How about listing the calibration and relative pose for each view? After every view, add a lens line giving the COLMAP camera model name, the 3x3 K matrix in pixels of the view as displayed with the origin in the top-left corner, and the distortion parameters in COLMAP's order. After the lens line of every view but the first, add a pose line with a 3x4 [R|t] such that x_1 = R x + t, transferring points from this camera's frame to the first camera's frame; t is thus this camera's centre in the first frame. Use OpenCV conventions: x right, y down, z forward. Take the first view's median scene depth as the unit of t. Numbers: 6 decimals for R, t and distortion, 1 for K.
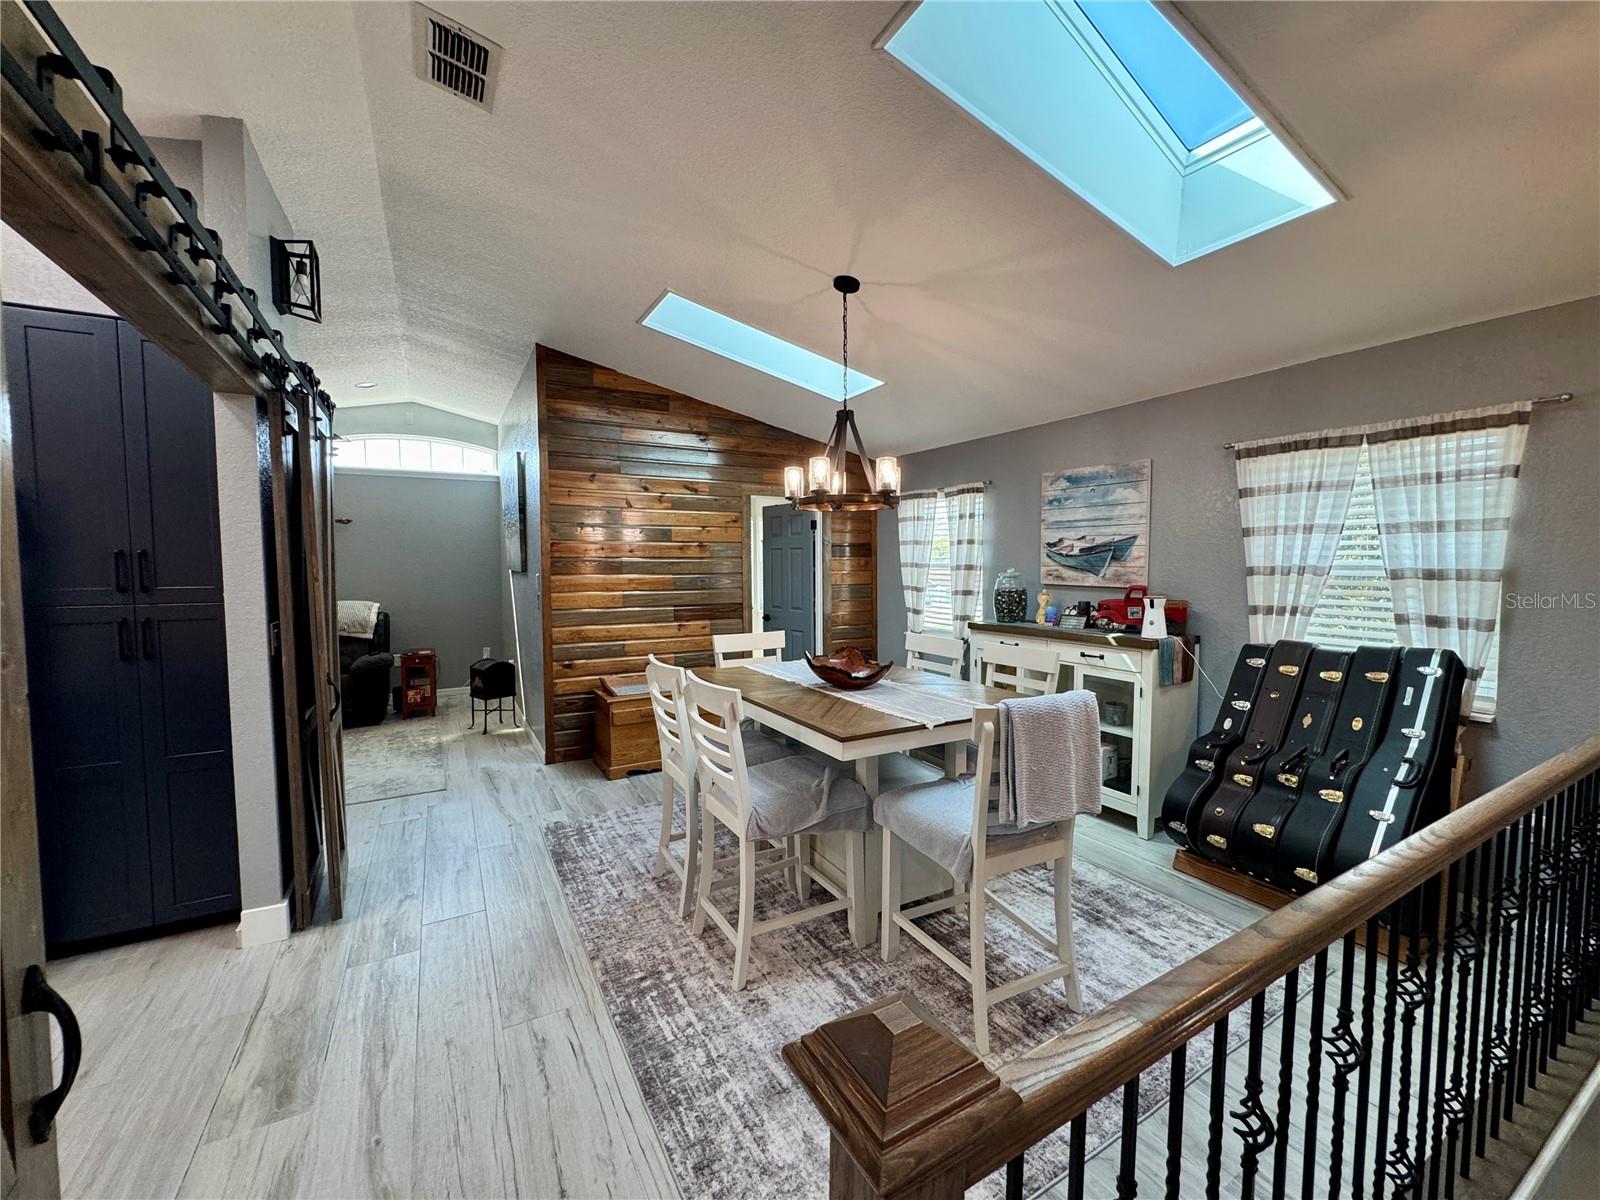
lens RADIAL K [[644.8, 0, 800.0], [0, 644.8, 600.0], [0, 0, 1]] dist [-0.004843, -0.000112]
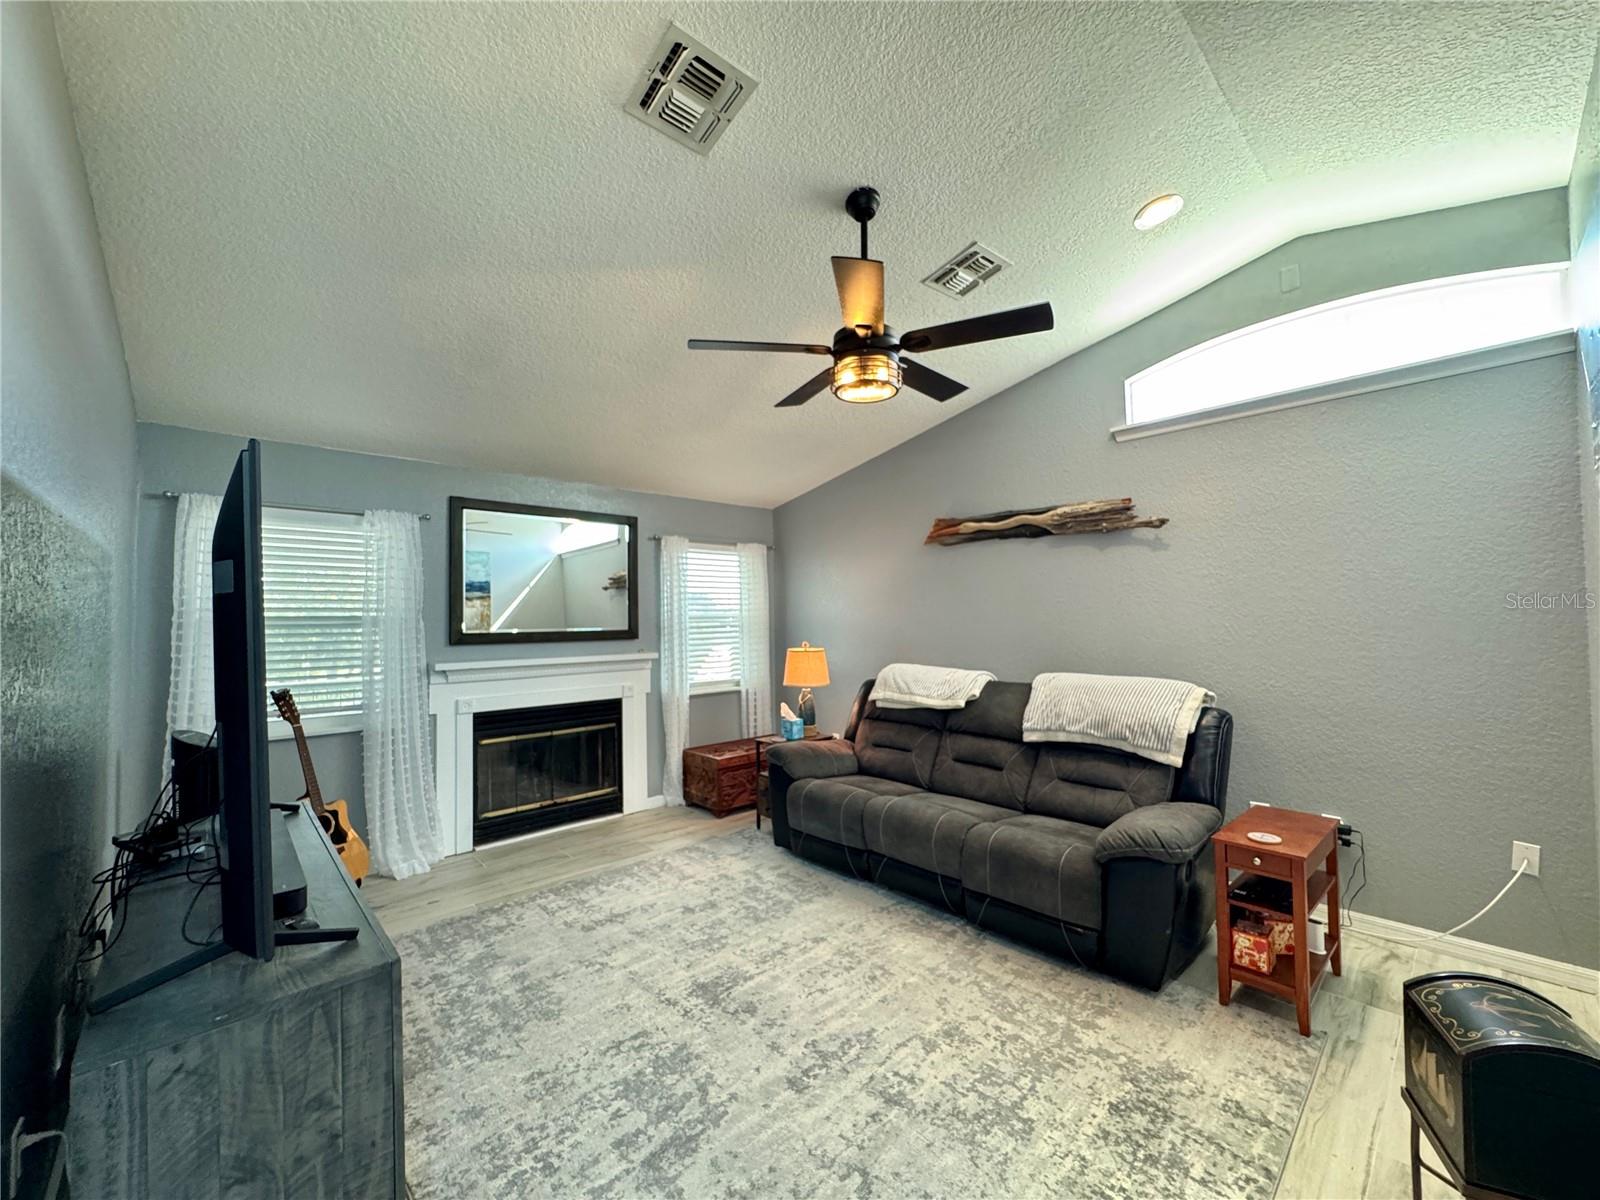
lens RADIAL K [[644.8, 0, 800.0], [0, 644.8, 600.0], [0, 0, 1]] dist [-0.004843, -0.000112]
pose [[0.233933, -0.027664, -0.971859, -0.420997], [-0.040970, 0.998427, -0.038283, -0.045449], [0.971389, 0.048773, 0.232432, 0.937783]]
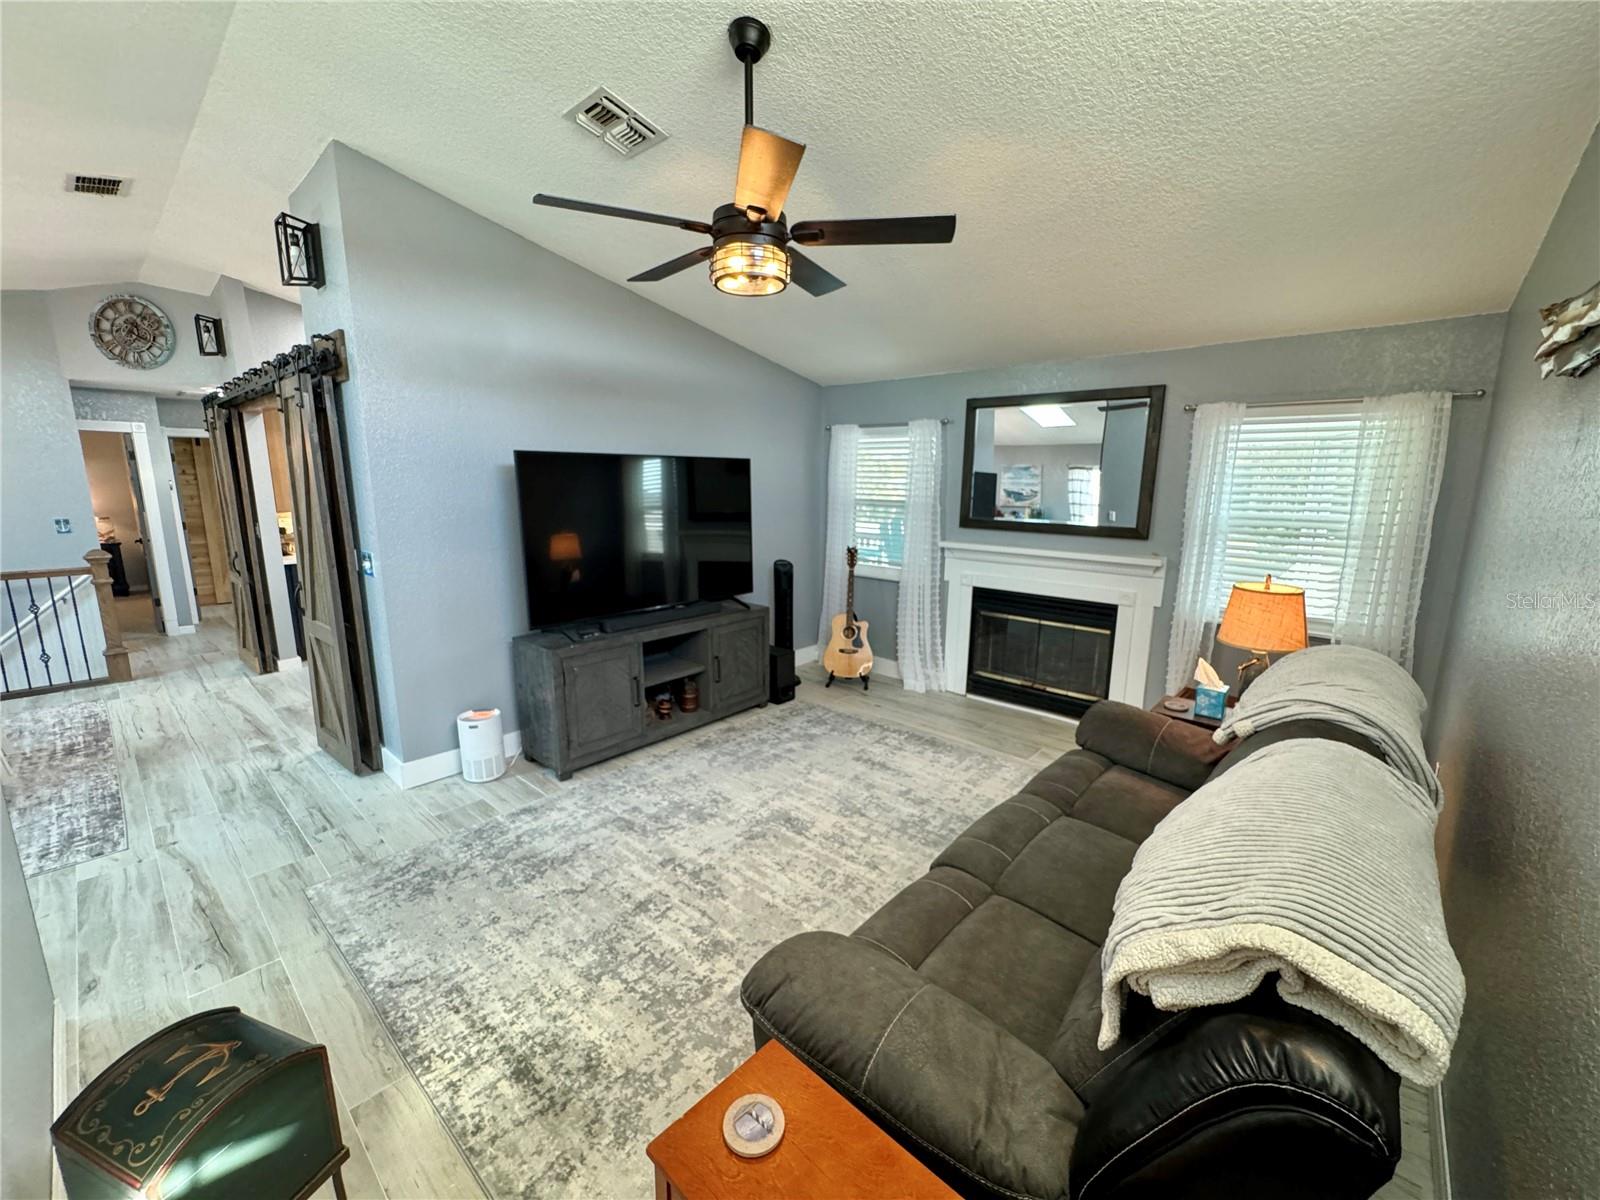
lens RADIAL K [[644.8, 0, 800.0], [0, 644.8, 600.0], [0, 0, 1]] dist [-0.004843, -0.000112]
pose [[-0.946288, 0.052346, -0.319058, -0.822541], [-0.026884, 0.970652, 0.238982, -0.135819], [0.322204, 0.234724, -0.917109, 1.657749]]
